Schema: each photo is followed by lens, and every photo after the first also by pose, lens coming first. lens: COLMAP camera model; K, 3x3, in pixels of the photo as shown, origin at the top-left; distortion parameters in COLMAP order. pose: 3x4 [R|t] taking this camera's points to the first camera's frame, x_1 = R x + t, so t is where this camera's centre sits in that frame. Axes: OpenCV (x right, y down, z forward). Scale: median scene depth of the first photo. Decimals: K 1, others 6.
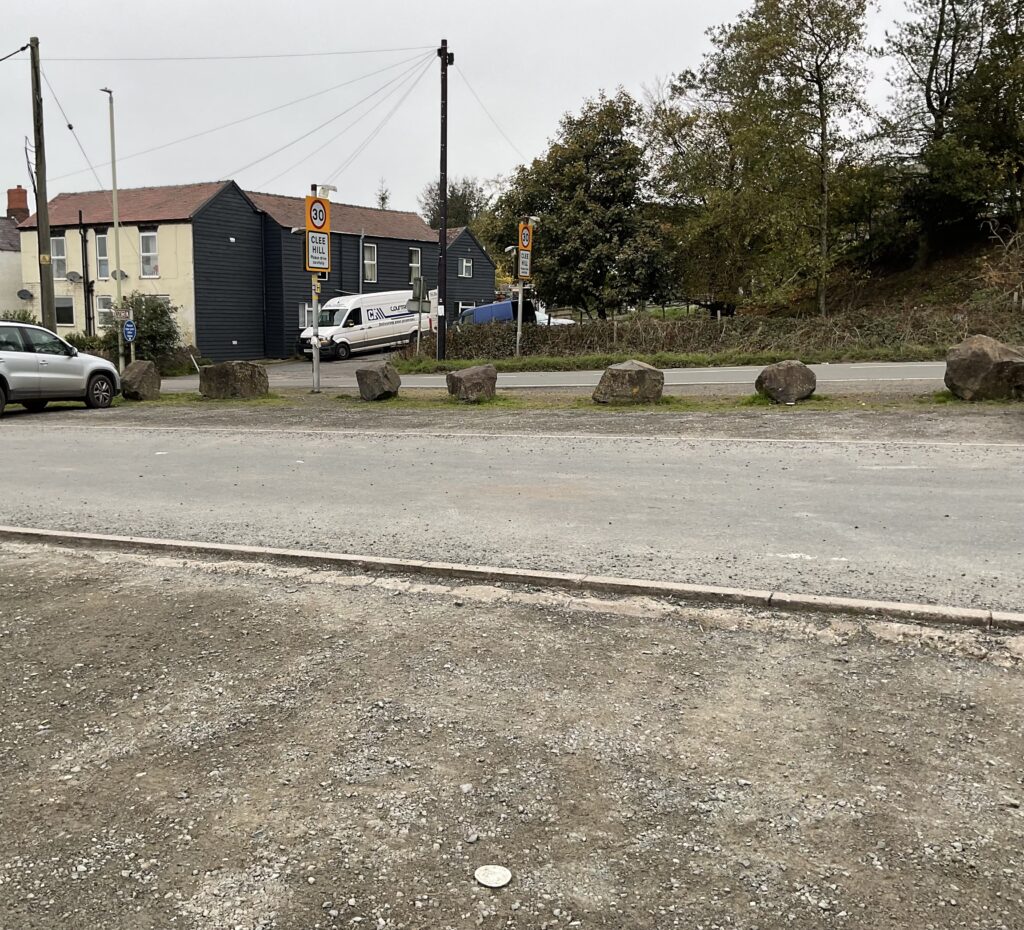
lens RADIAL K [[1107.3, 0, 512.0], [0, 1107.3, 465.0], [0, 0, 1]] dist [-0.065701, -0.019452]
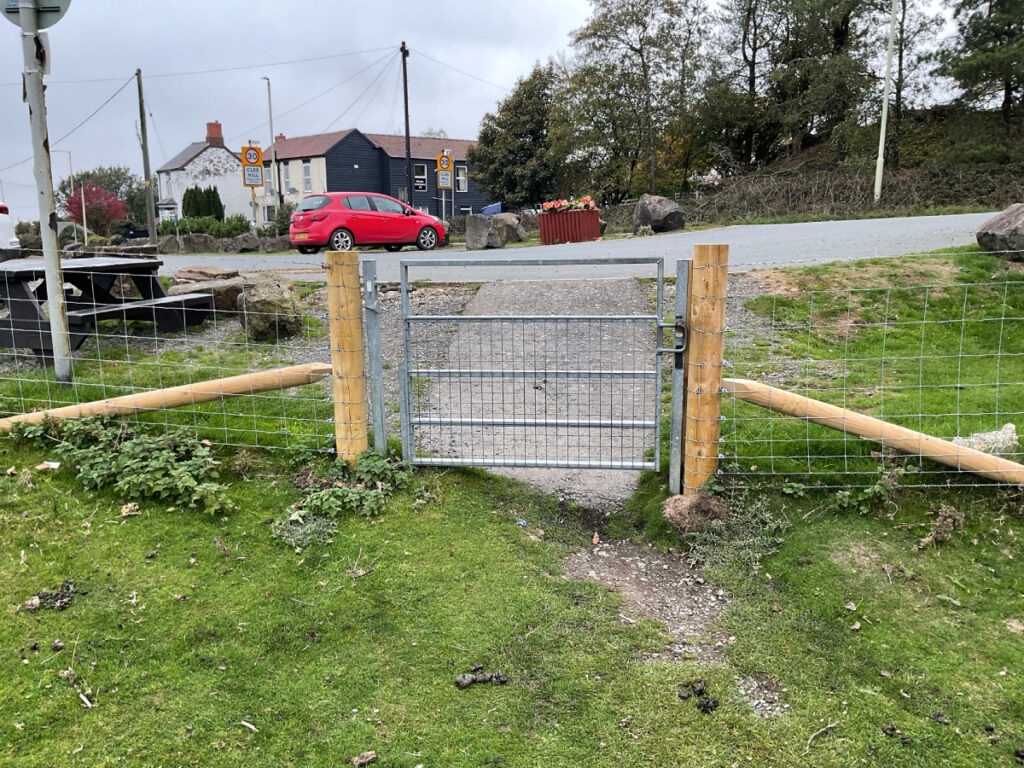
lens RADIAL K [[835.4, 0, 515.6], [0, 835.4, 388.0], [0, 0, 1]] dist [0.055896, -0.125482]
pose [[0.962685, 0.027573, -0.269217, 0.324639], [-0.009241, 0.997565, 0.069126, 0.035640], [0.270468, -0.064059, 0.960595, -0.157350]]
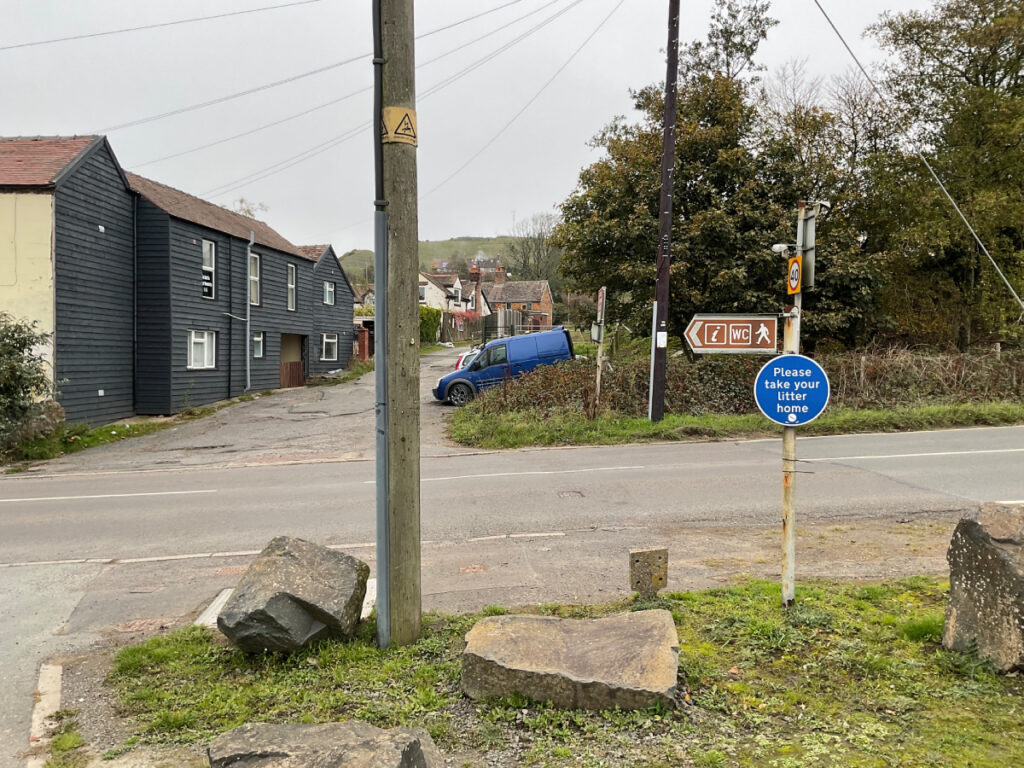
lens RADIAL K [[876.8, 0, 512.0], [0, 876.8, 384.0], [0, 0, 1]] dist [0.005713, -0.131038]
pose [[0.870538, -0.016309, 0.491830, -0.297078], [0.064957, 0.994514, -0.081996, -0.061891], [-0.487794, 0.103328, 0.866822, 0.469872]]
